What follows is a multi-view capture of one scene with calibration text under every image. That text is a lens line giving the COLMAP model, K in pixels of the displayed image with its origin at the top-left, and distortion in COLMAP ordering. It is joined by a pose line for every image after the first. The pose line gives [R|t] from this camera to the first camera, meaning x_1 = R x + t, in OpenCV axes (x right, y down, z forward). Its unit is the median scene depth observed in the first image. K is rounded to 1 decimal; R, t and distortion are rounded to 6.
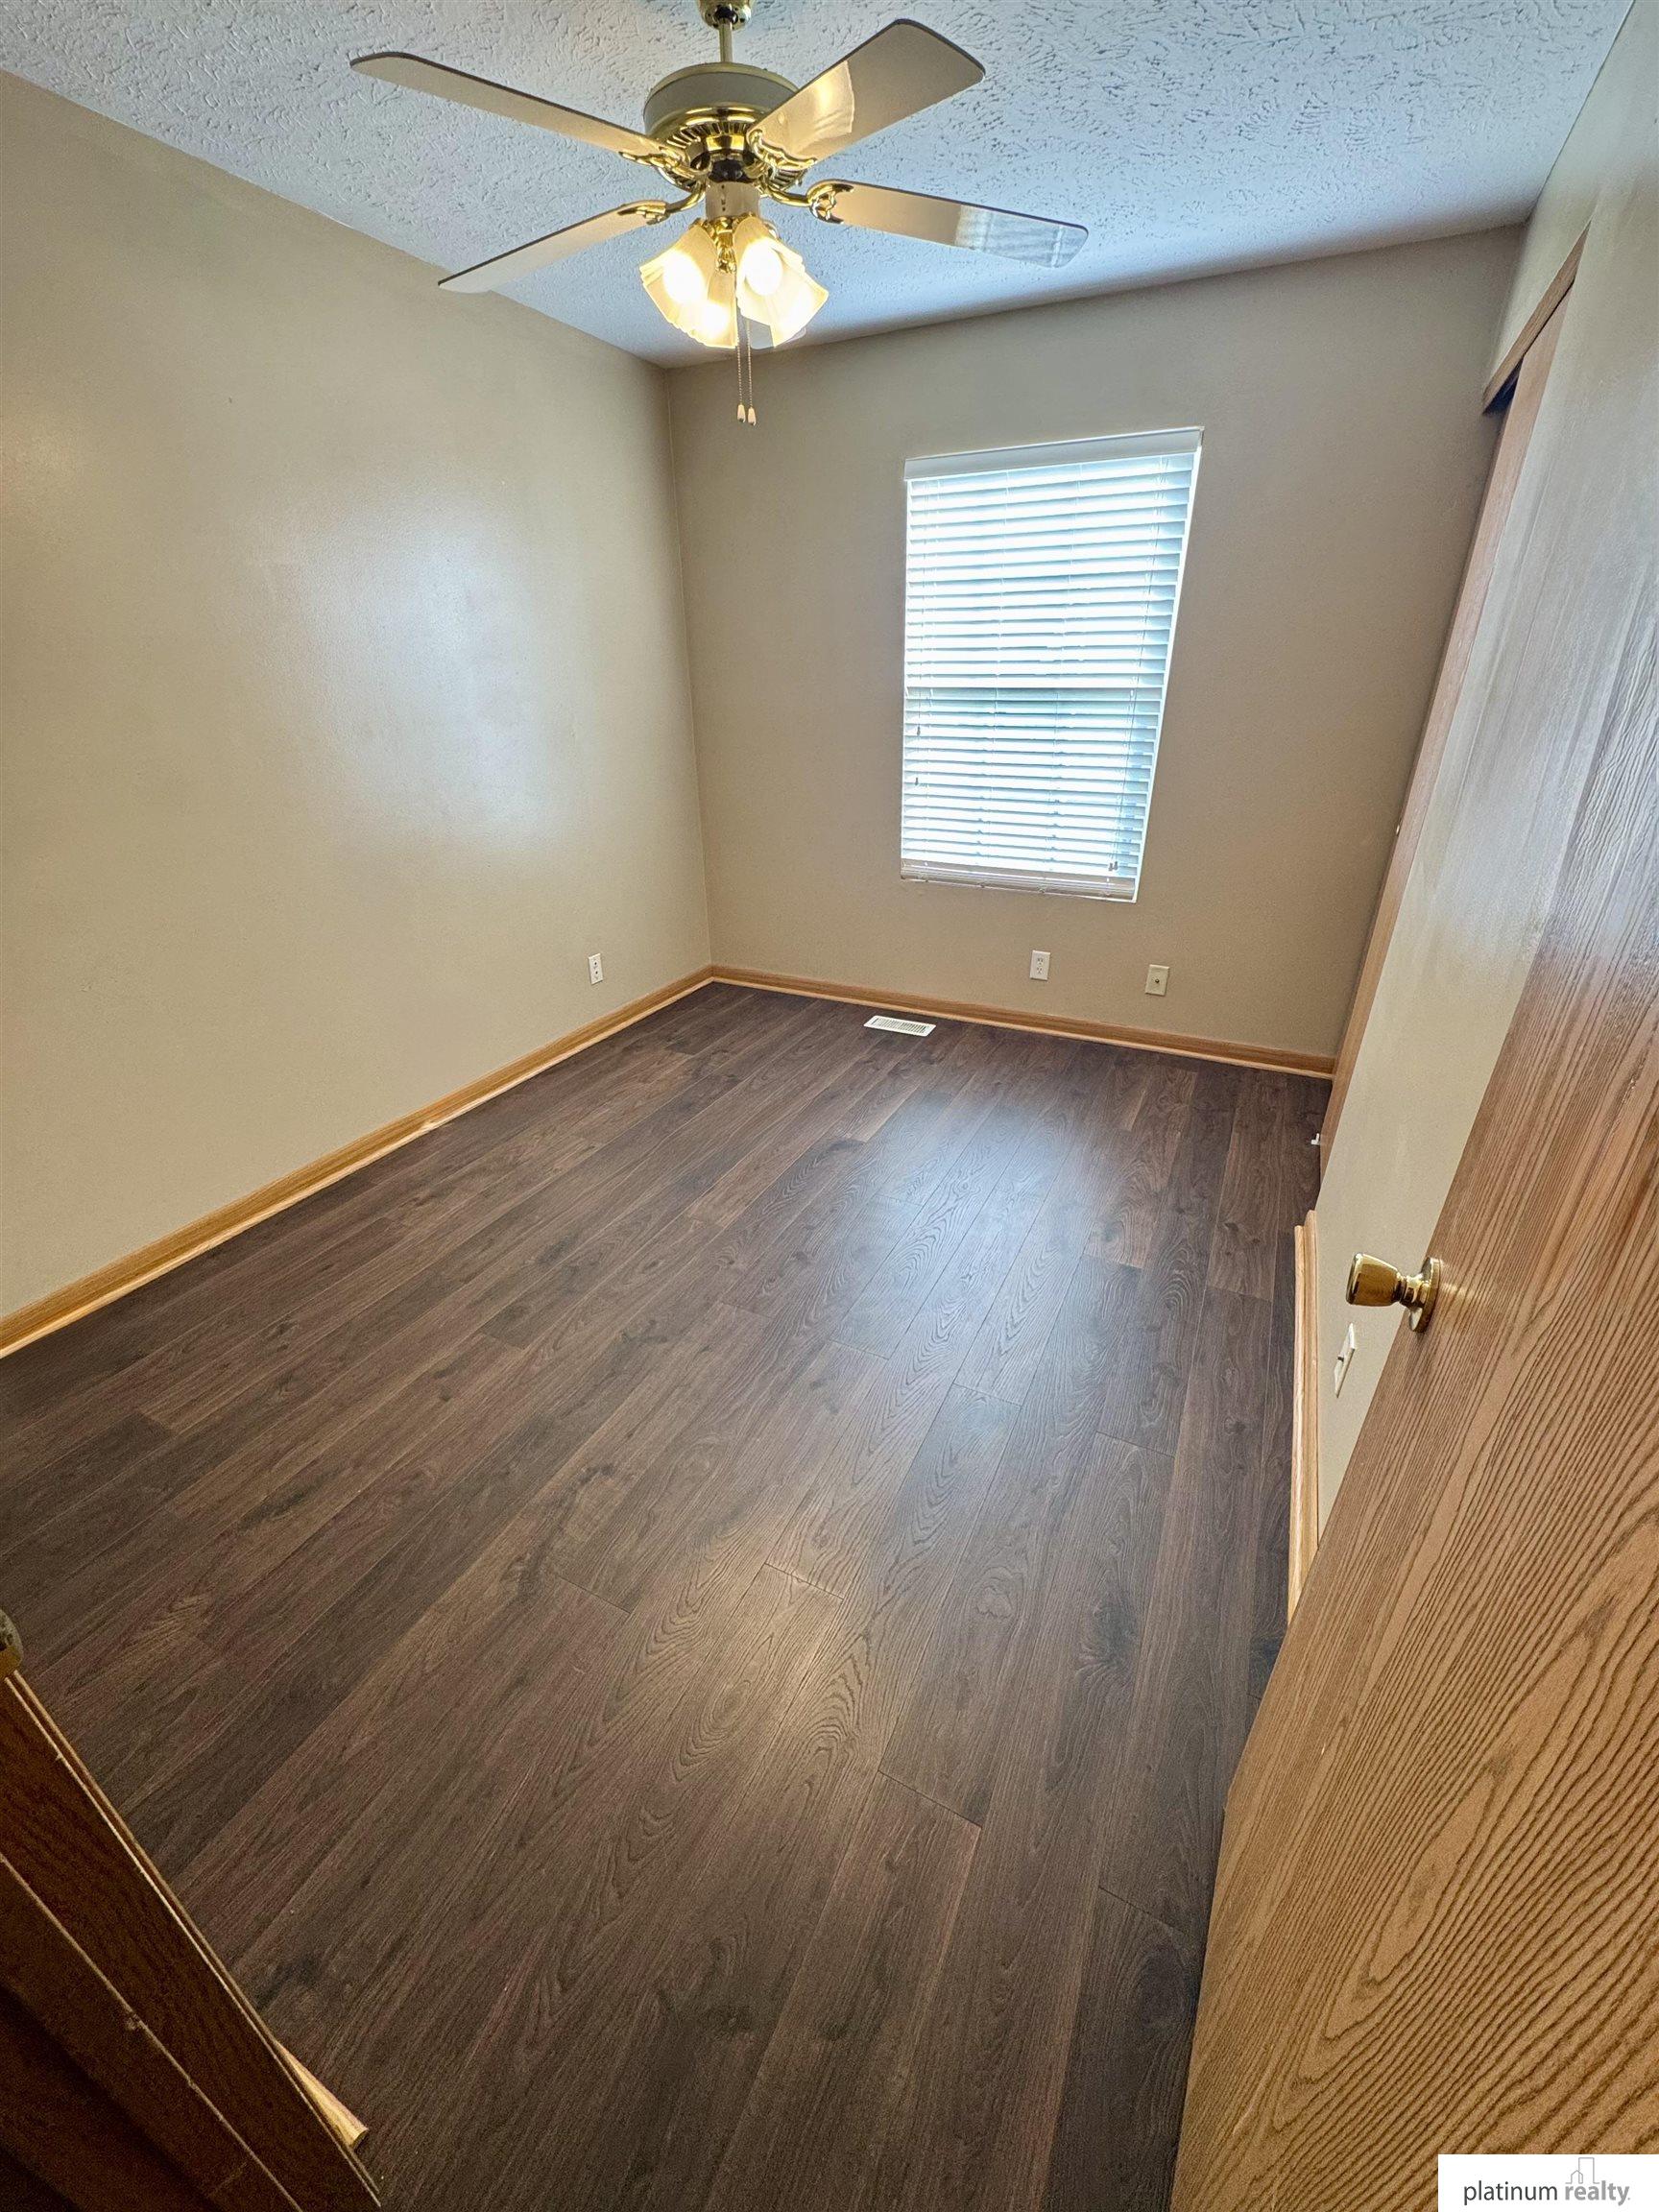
lens RADIAL K [[871.1, 0, 829.5], [0, 871.1, 1106.0], [0, 0, 1]] dist [-0.000605, -0.000121]
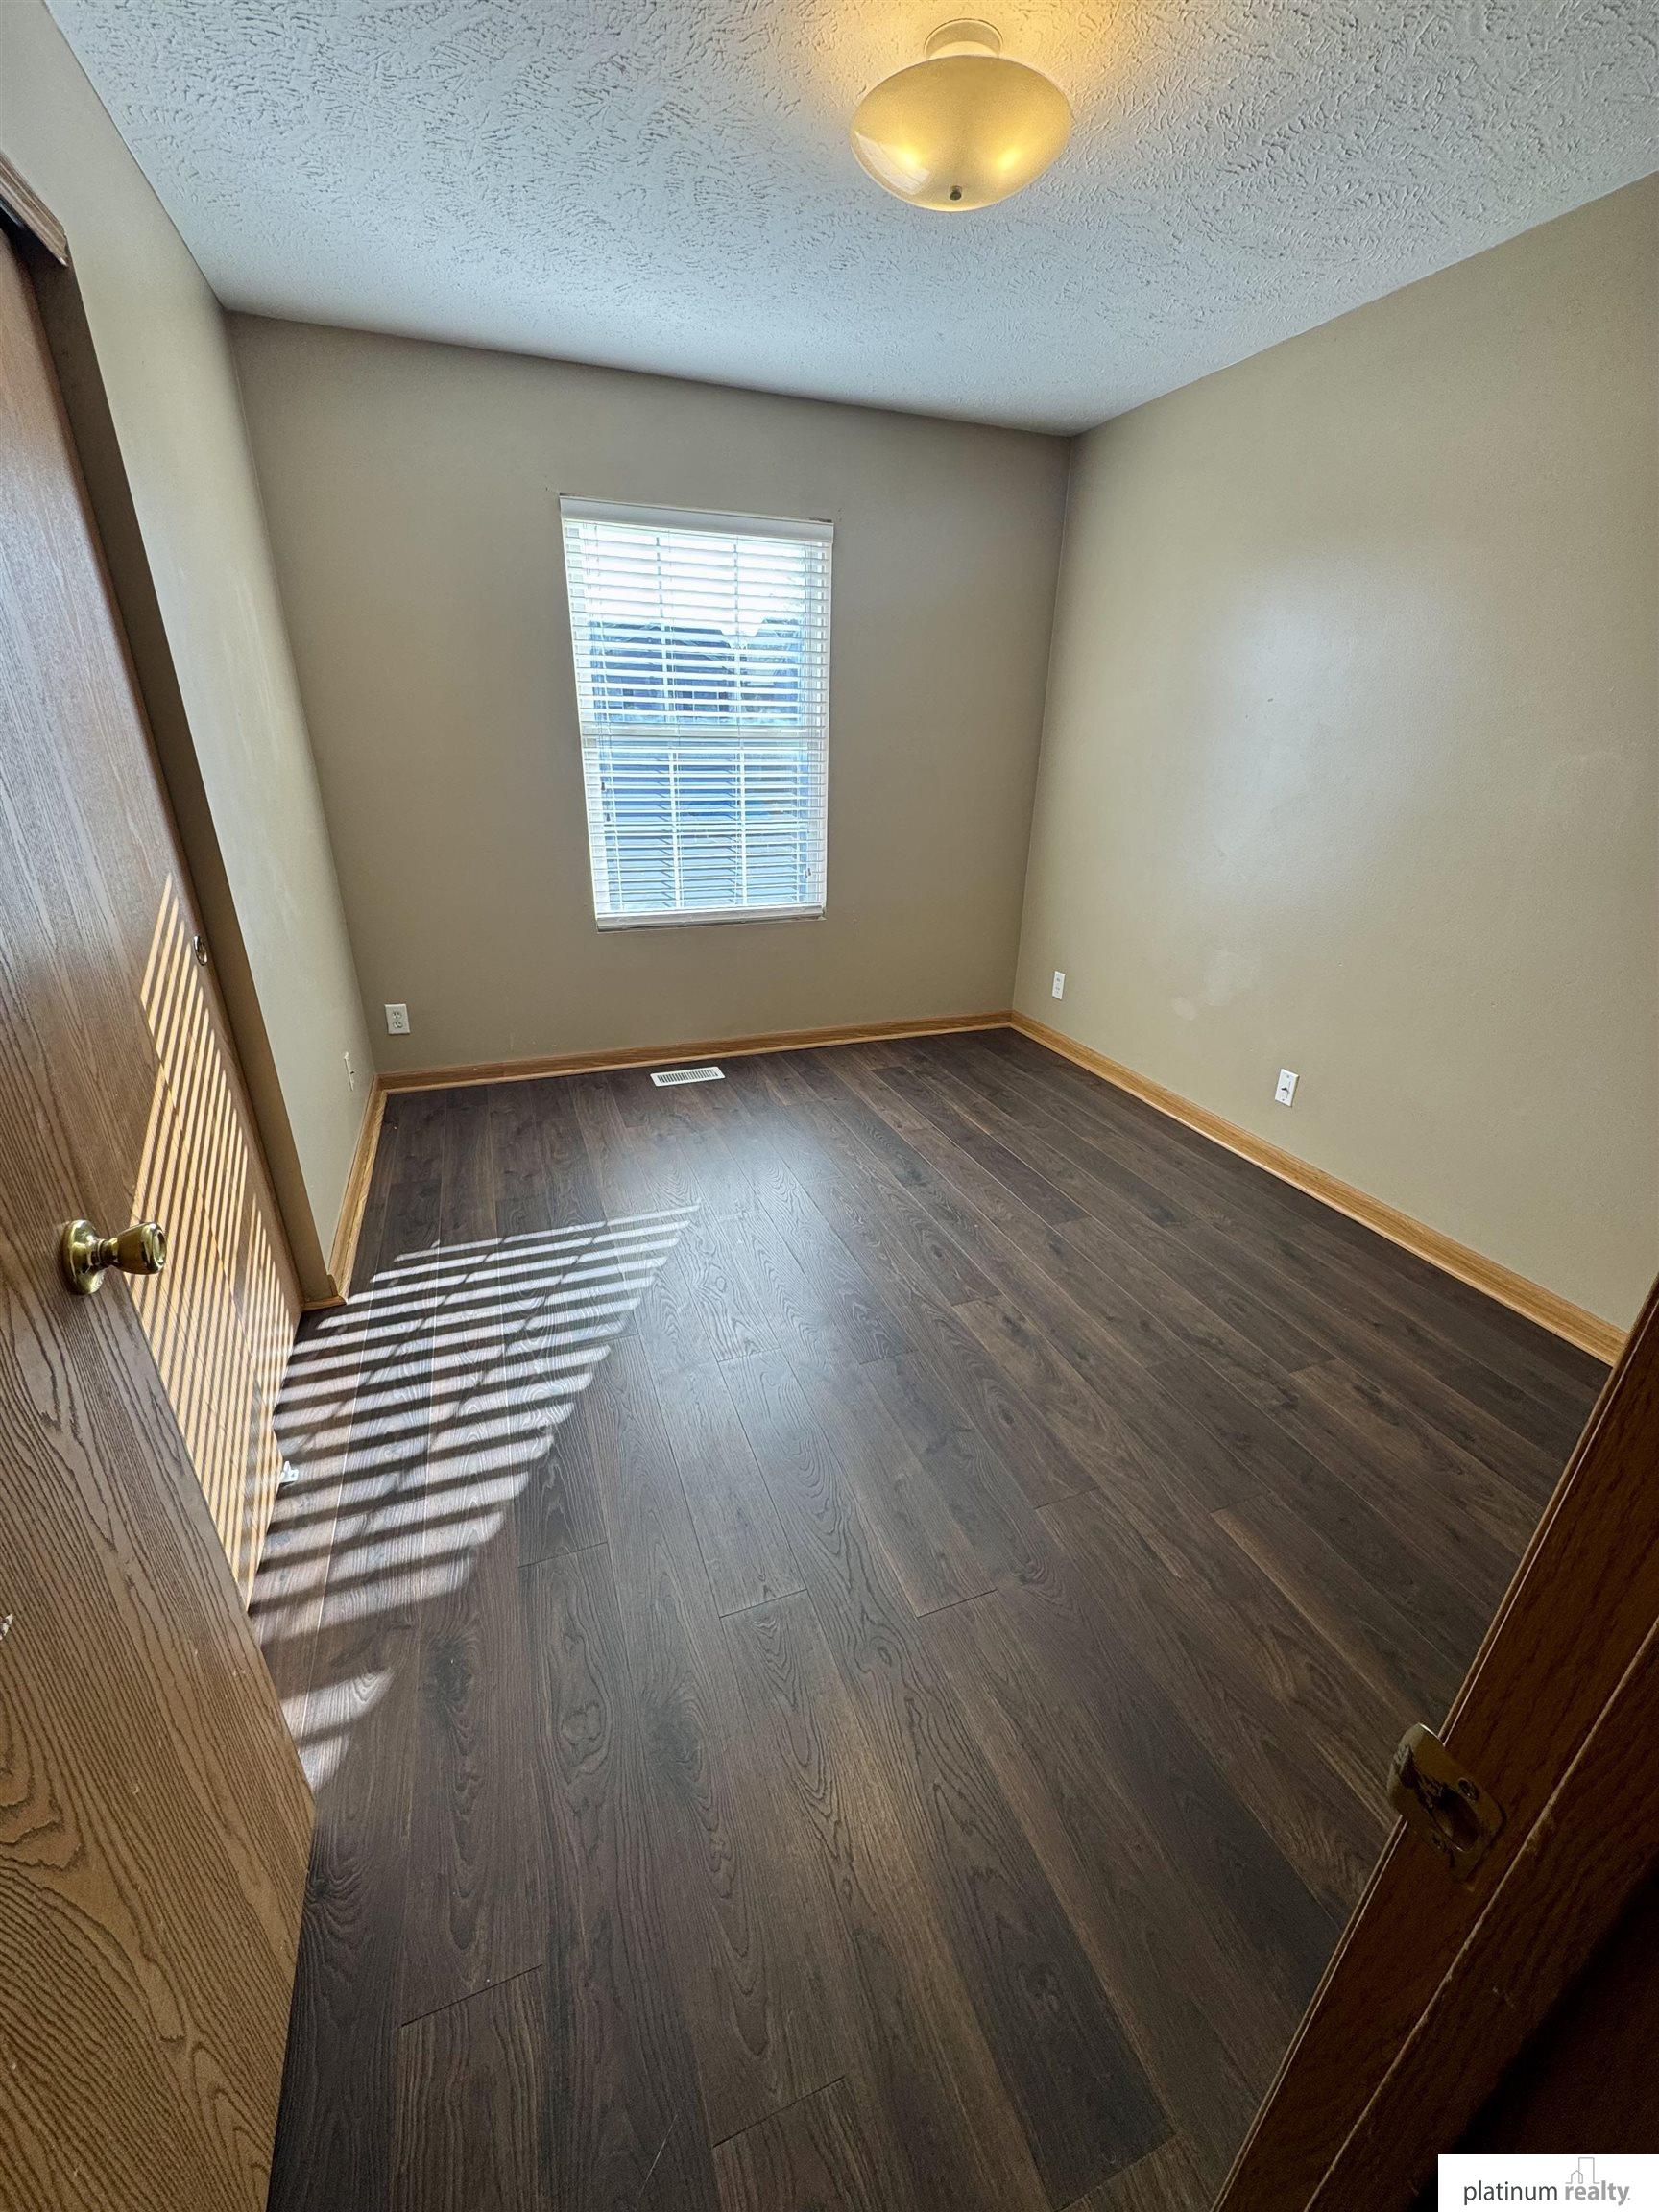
lens RADIAL K [[876.7, 0, 829.5], [0, 876.7, 1106.0], [0, 0, 1]] dist [0.001028, -0.000184]
pose [[0.676946, -0.276956, 0.681938, -0.496435], [0.299157, 0.950056, 0.088880, -0.101385], [-0.672495, 0.143839, 0.725990, 0.189880]]
